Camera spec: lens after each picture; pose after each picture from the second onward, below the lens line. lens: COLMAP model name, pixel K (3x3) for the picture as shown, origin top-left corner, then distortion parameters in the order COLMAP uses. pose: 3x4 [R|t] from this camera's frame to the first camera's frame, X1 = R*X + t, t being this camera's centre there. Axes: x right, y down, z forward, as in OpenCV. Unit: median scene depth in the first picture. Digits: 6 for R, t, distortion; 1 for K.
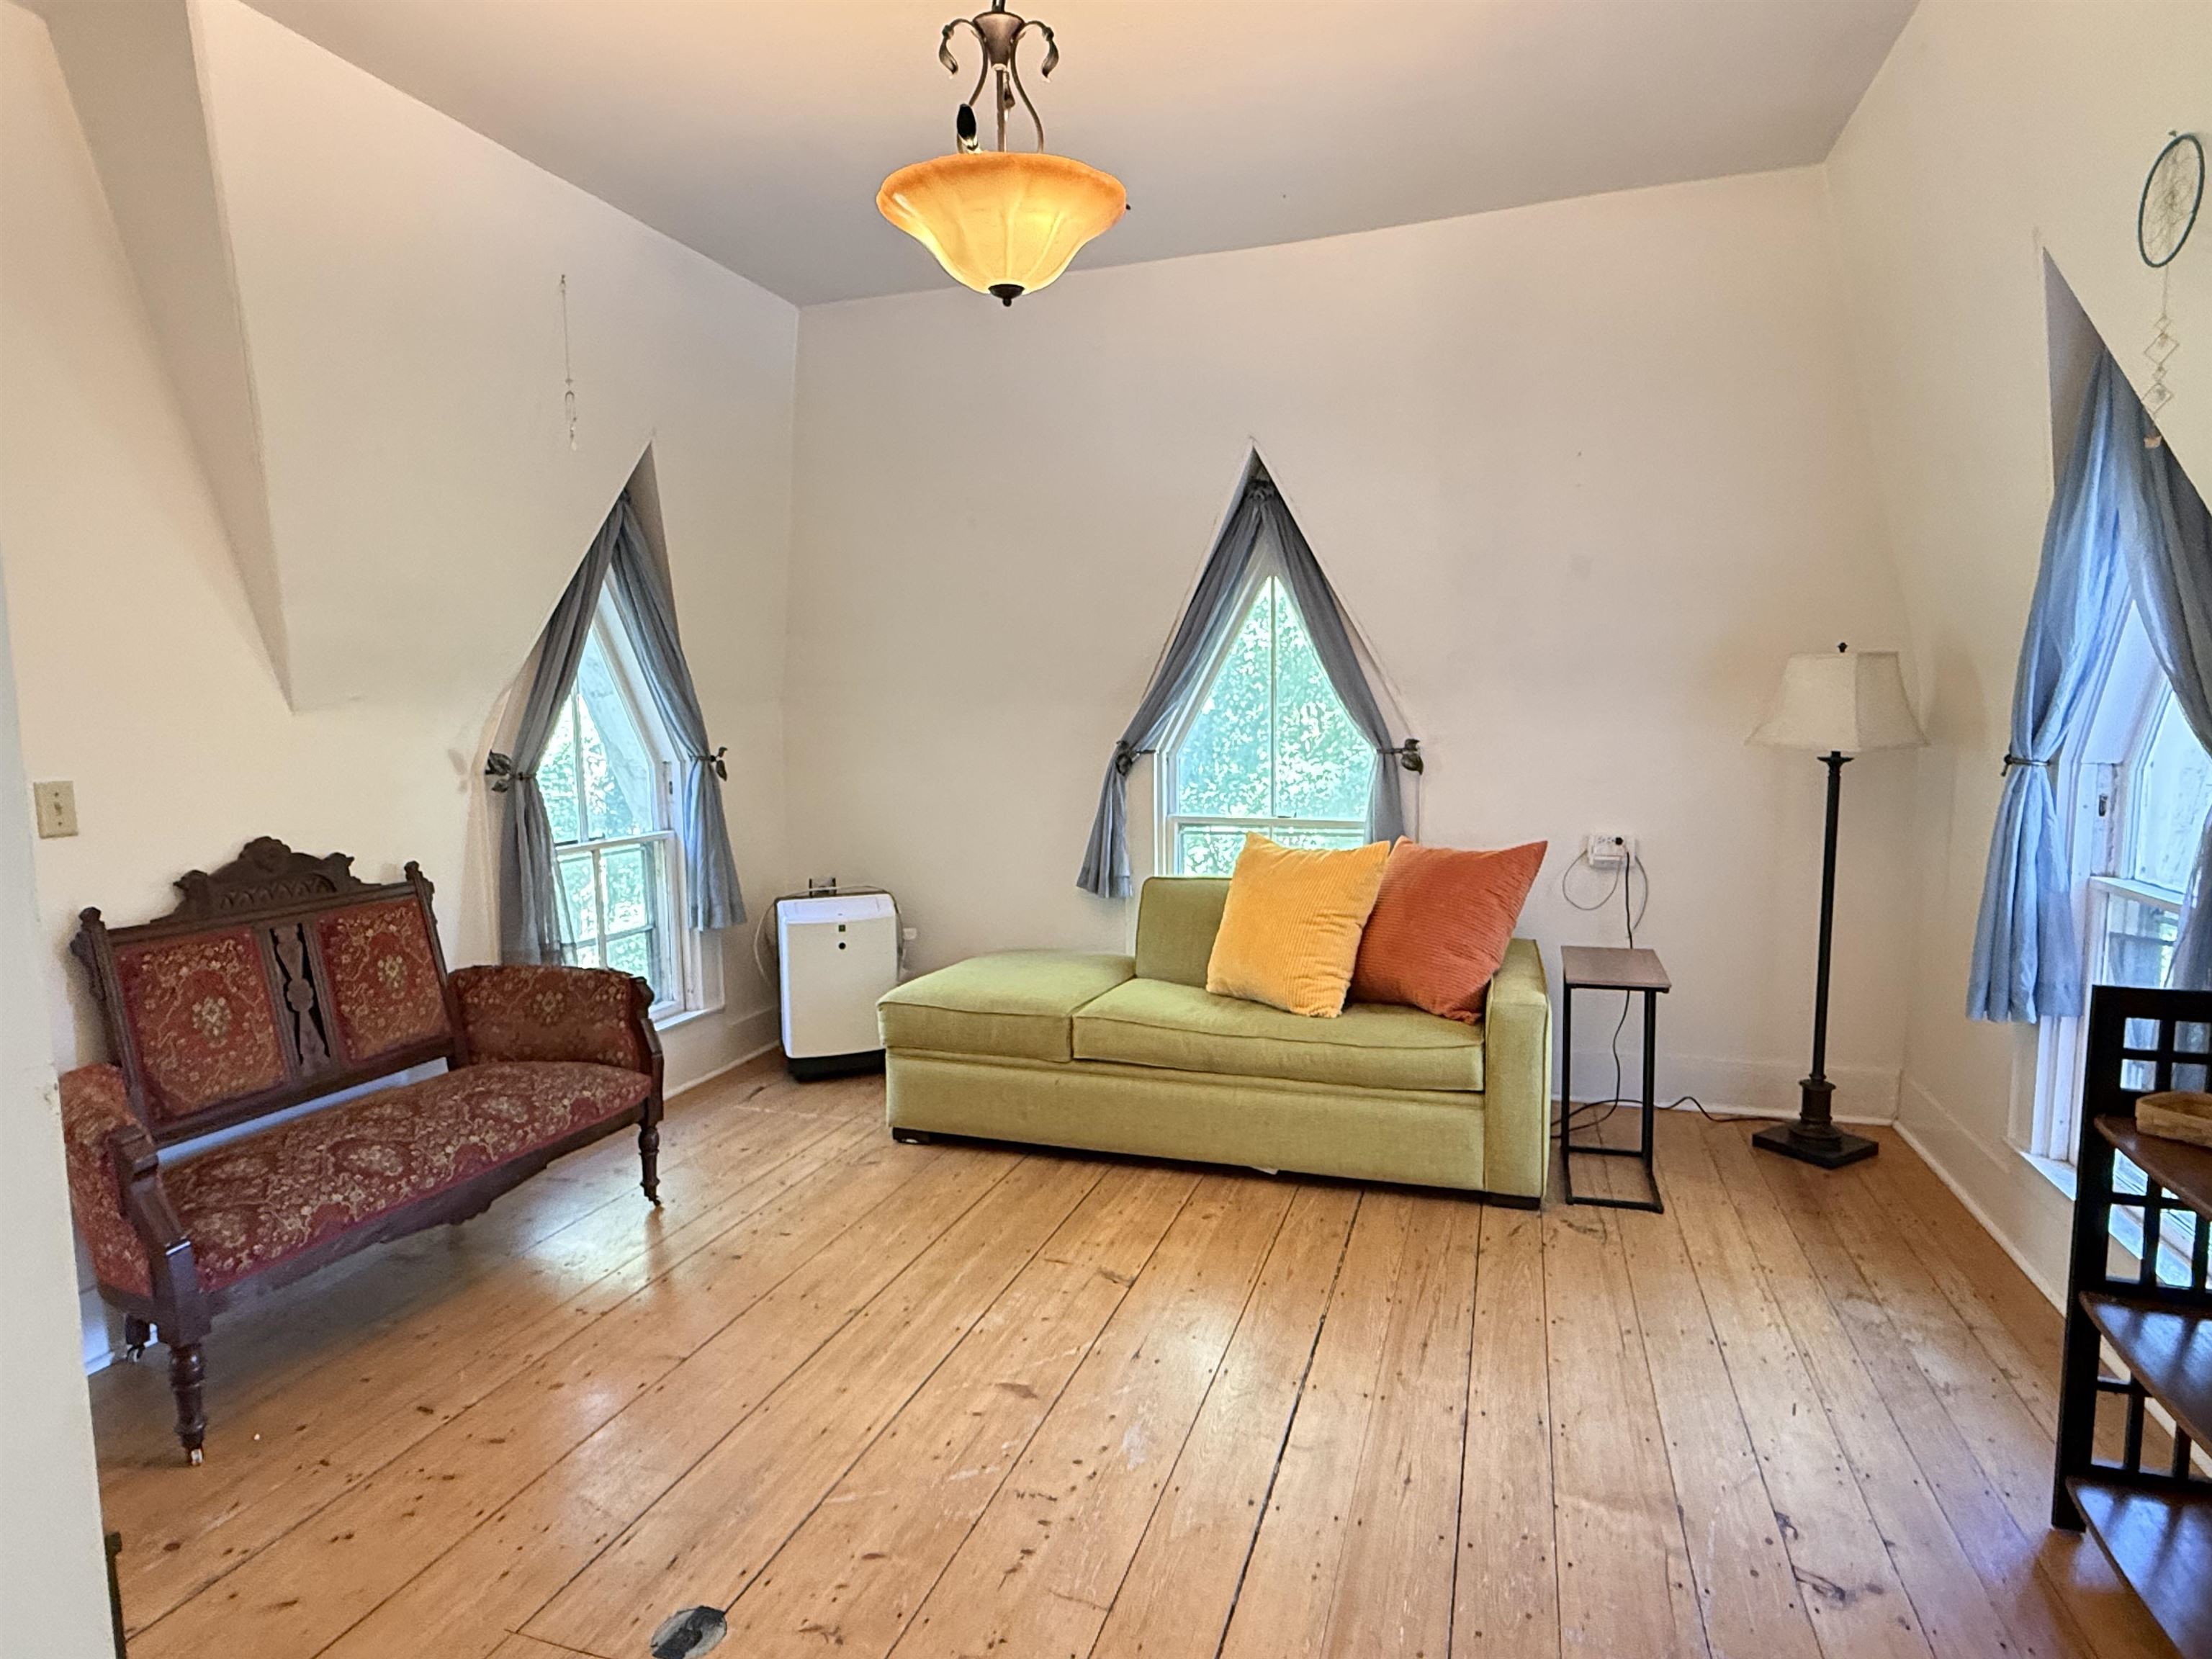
lens RADIAL K [[1226.0, 0, 1127.3], [0, 1226.0, 822.8], [0, 0, 1]] dist [0.005692, -0.003927]
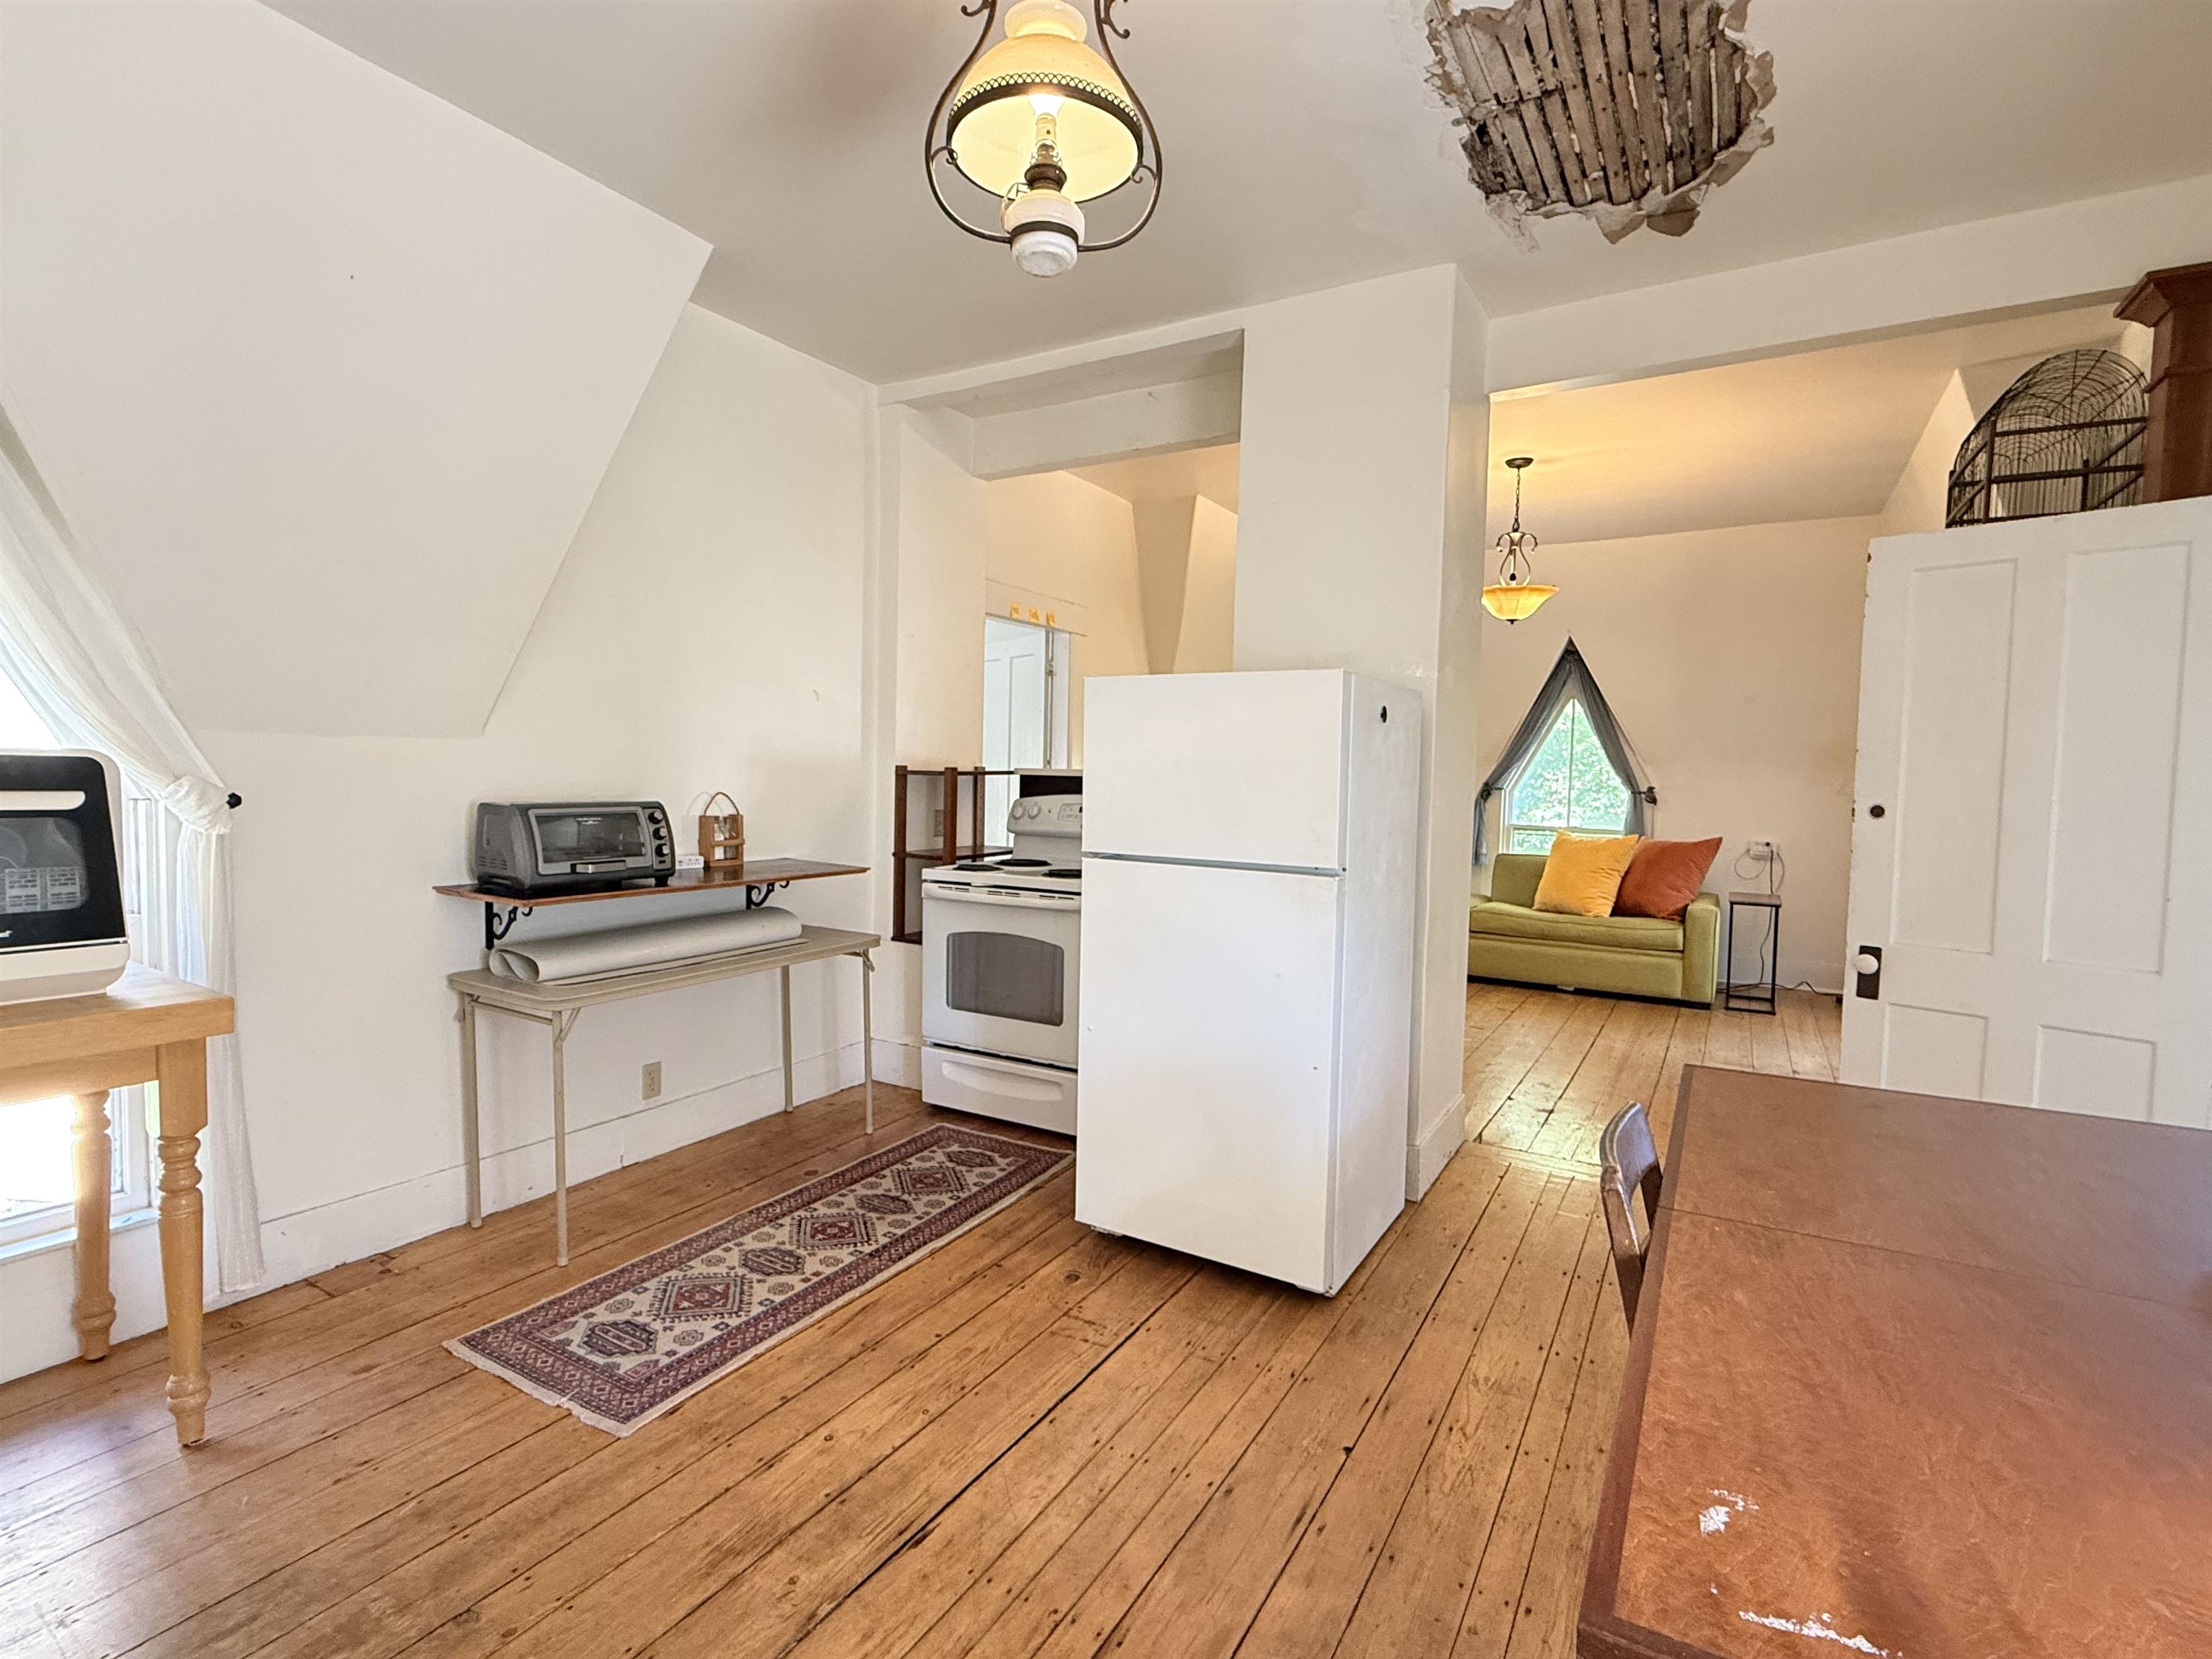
lens RADIAL K [[1052.9, 0, 1110.6], [0, 1052.9, 823.1], [0, 0, 1]] dist [-0.005123, 0.003284]
pose [[0.971090, 0.047374, -0.233967, -0.235550], [-0.057530, 0.997666, -0.036772, 0.114329], [0.231679, 0.049169, 0.971549, -0.926289]]
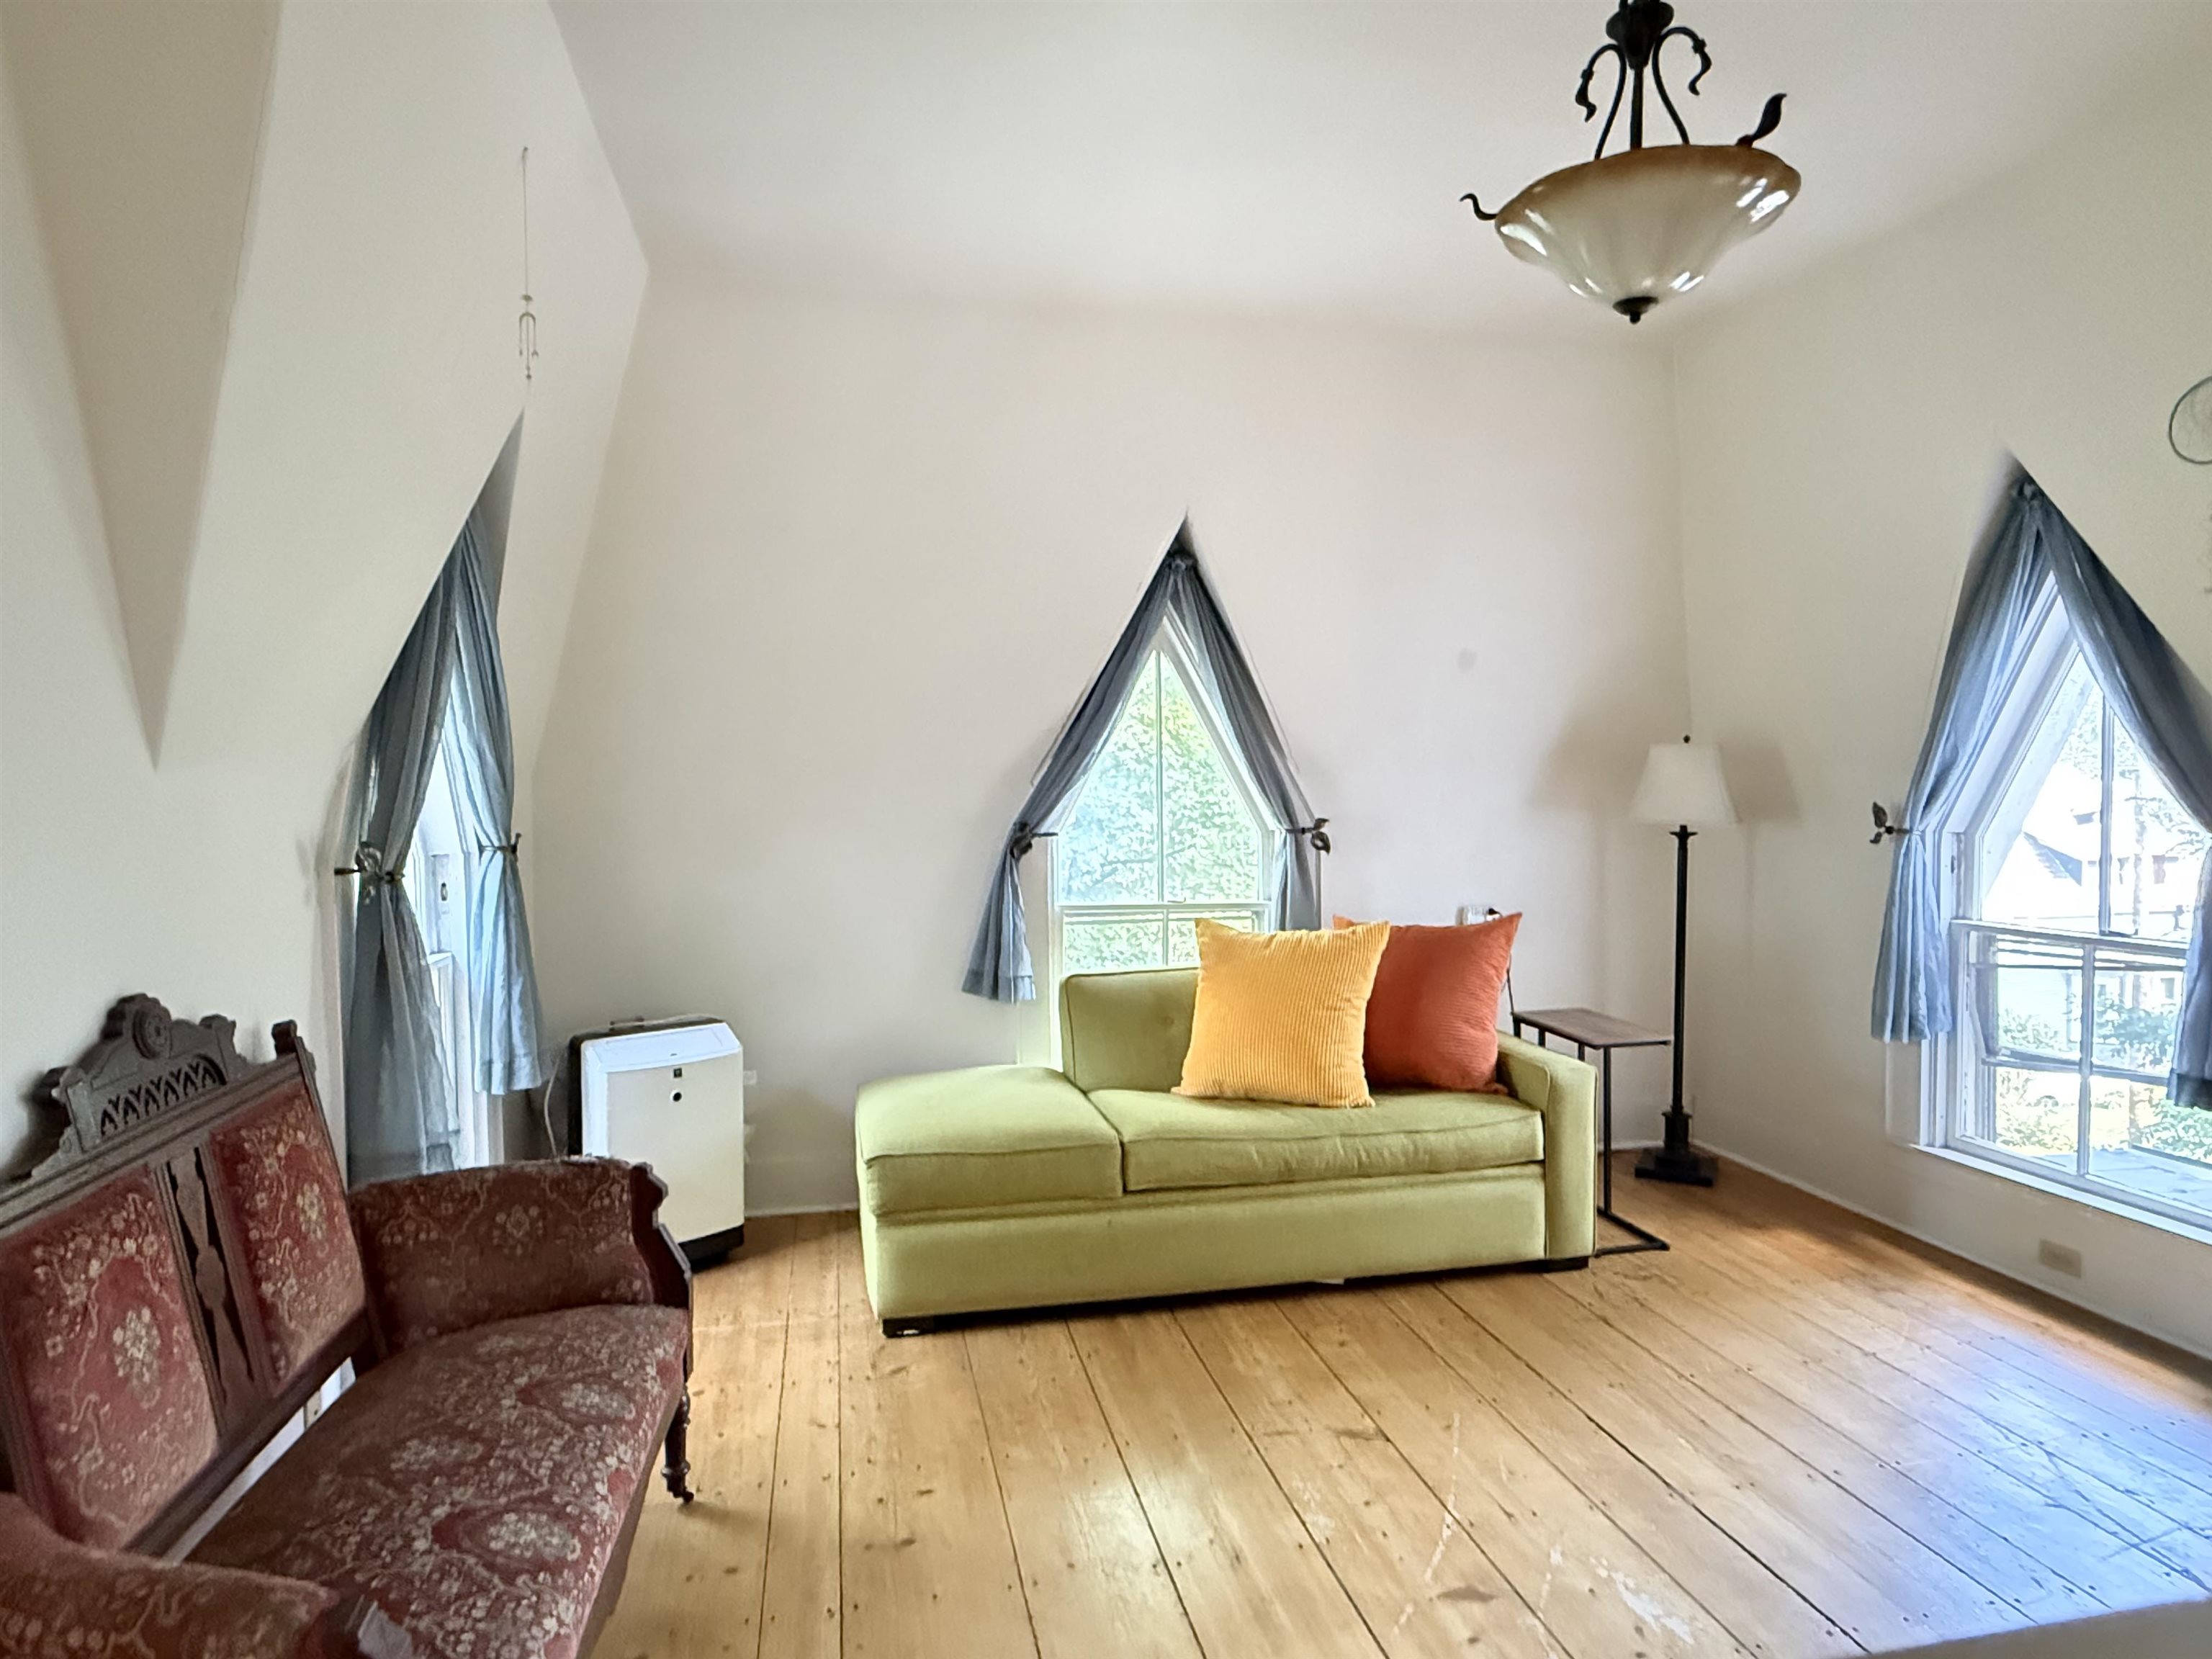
lens RADIAL K [[1226.0, 0, 1113.7], [0, 1226.0, 825.3], [0, 0, 1]] dist [0.005692, -0.003927]
pose [[0.868972, -0.005787, 0.494828, -0.487327], [0.042271, 0.997145, -0.062571, -0.008698], [-0.493053, 0.075290, 0.866735, 0.252934]]
